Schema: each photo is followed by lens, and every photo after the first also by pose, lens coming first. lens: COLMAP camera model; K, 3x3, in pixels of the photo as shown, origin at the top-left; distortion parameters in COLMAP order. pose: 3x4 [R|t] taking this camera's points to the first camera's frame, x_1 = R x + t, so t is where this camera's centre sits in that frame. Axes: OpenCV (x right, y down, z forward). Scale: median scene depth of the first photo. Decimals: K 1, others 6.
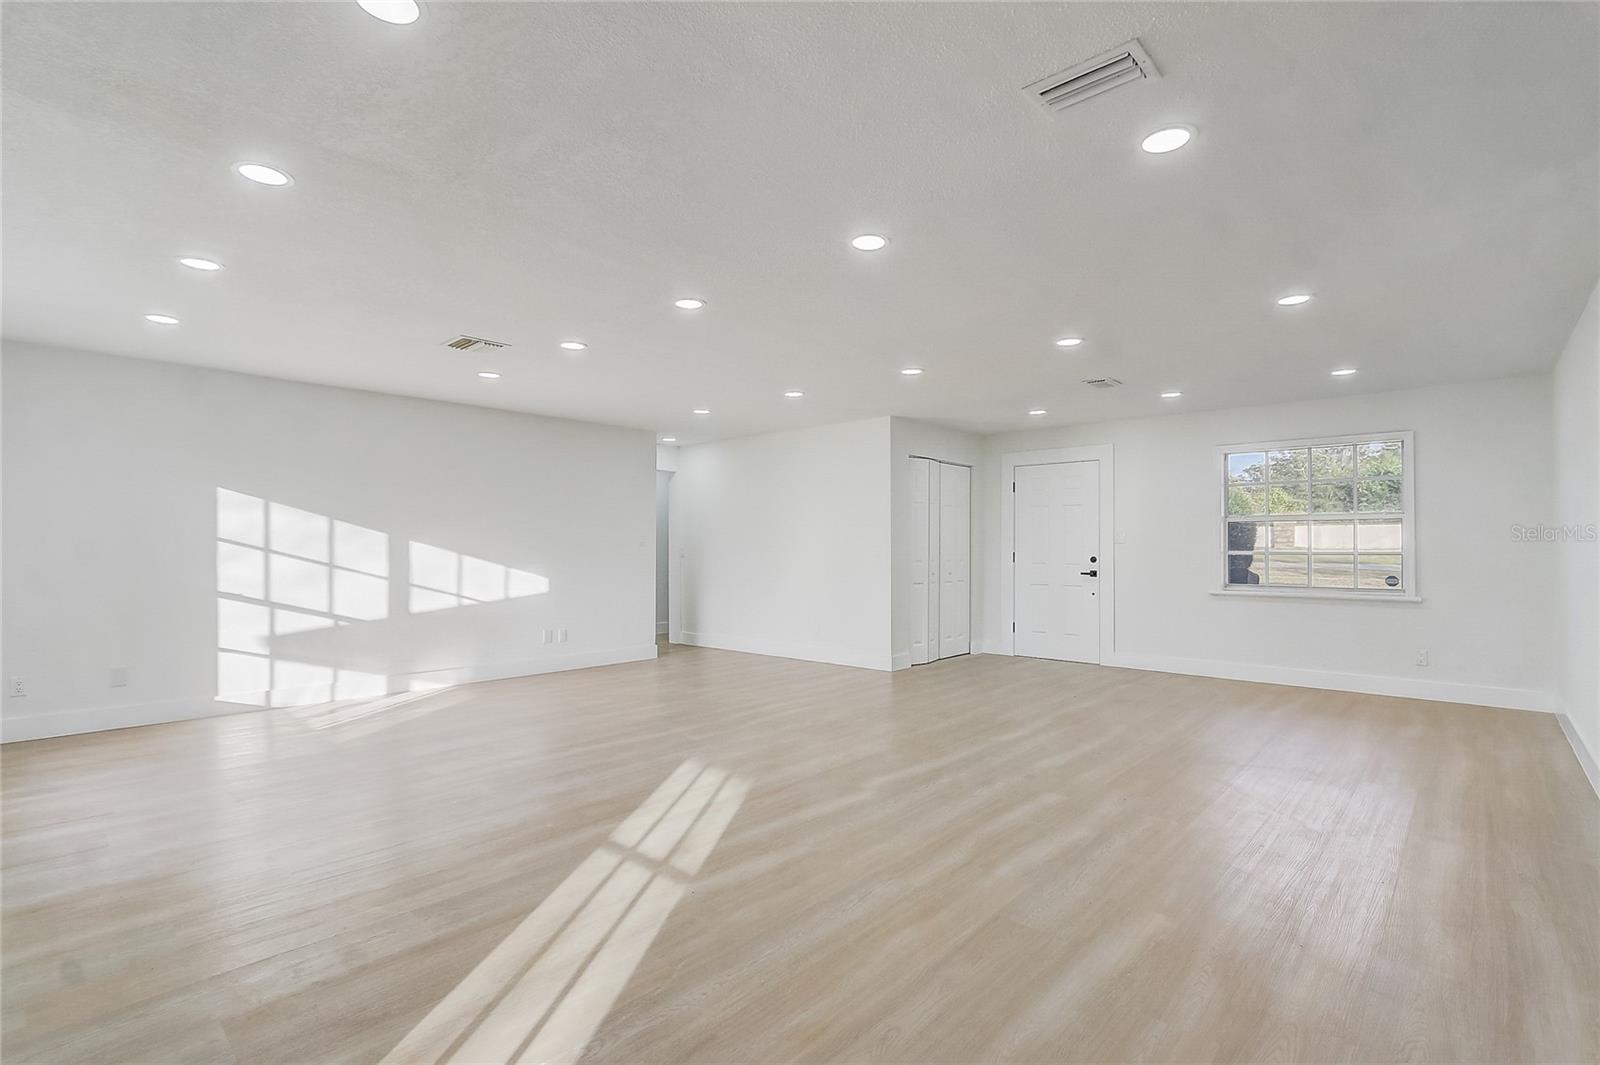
lens RADIAL K [[752.6, 0, 800.0], [0, 752.6, 532.5], [0, 0, 1]] dist [-0.001977, -0.000157]
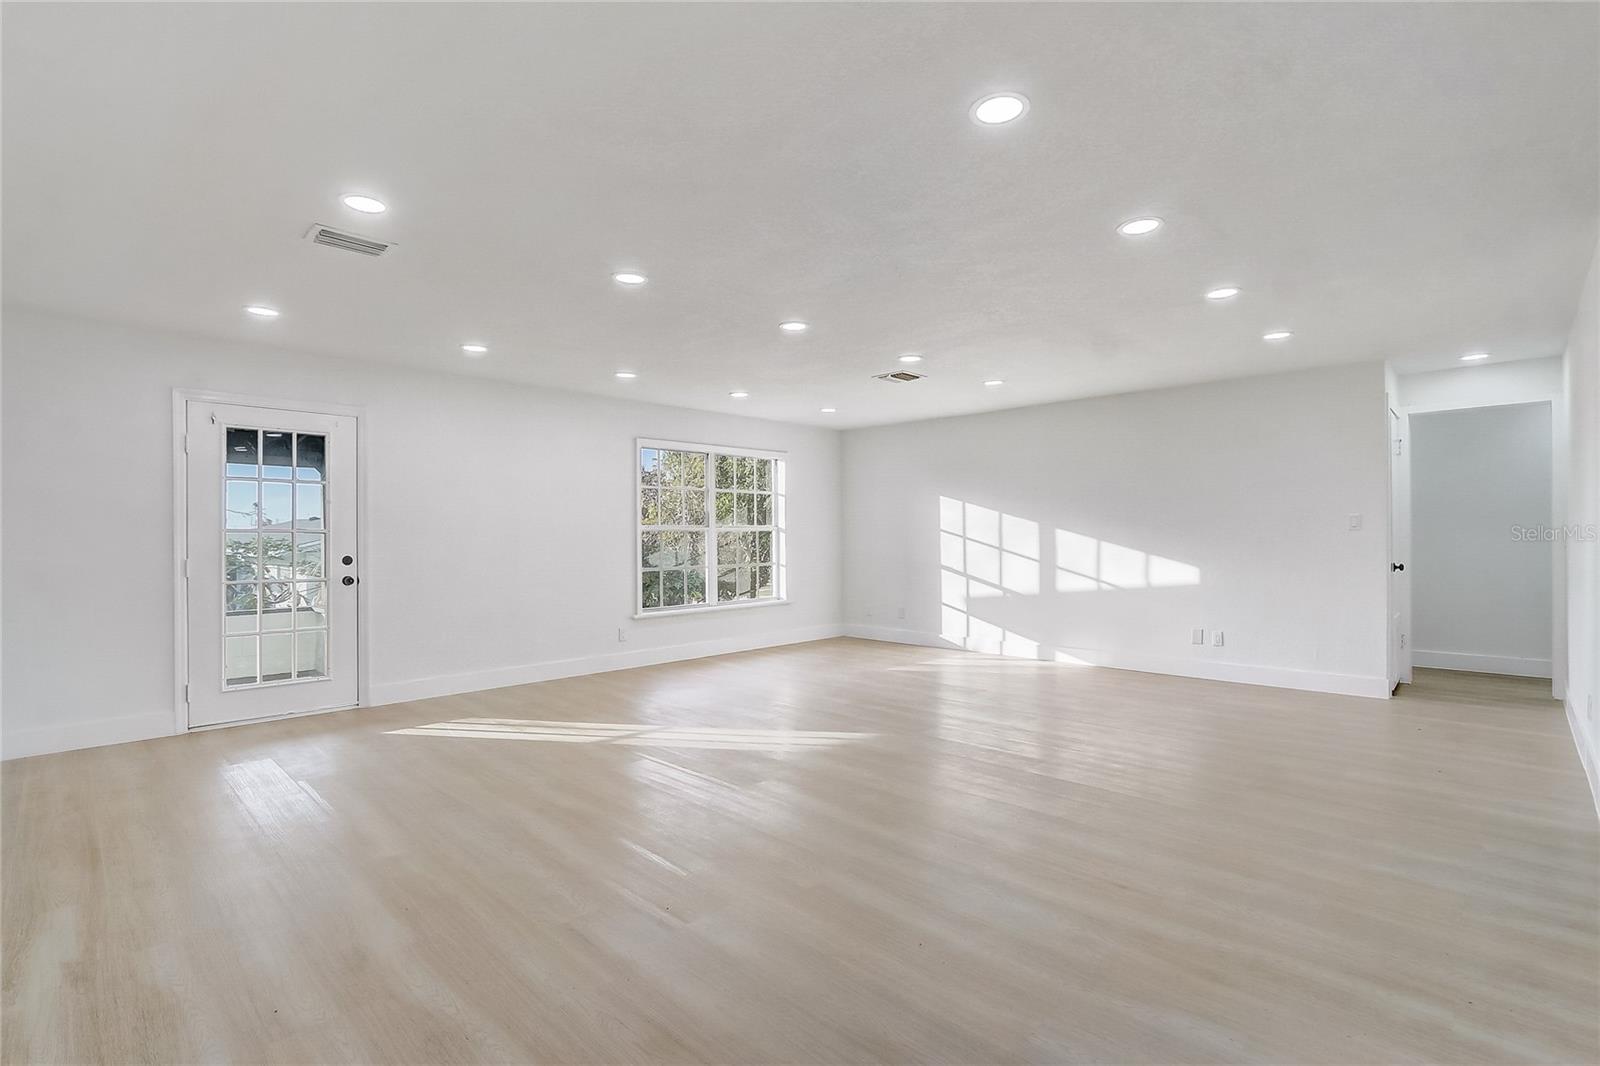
lens RADIAL K [[752.6, 0, 800.0], [0, 752.6, 533.0], [0, 0, 1]] dist [-0.001977, -0.000157]
pose [[-0.050756, -0.009485, -0.998666, 0.686517], [0.028961, 0.999520, -0.010965, 0.020831], [0.998291, -0.029479, -0.050457, 0.727716]]
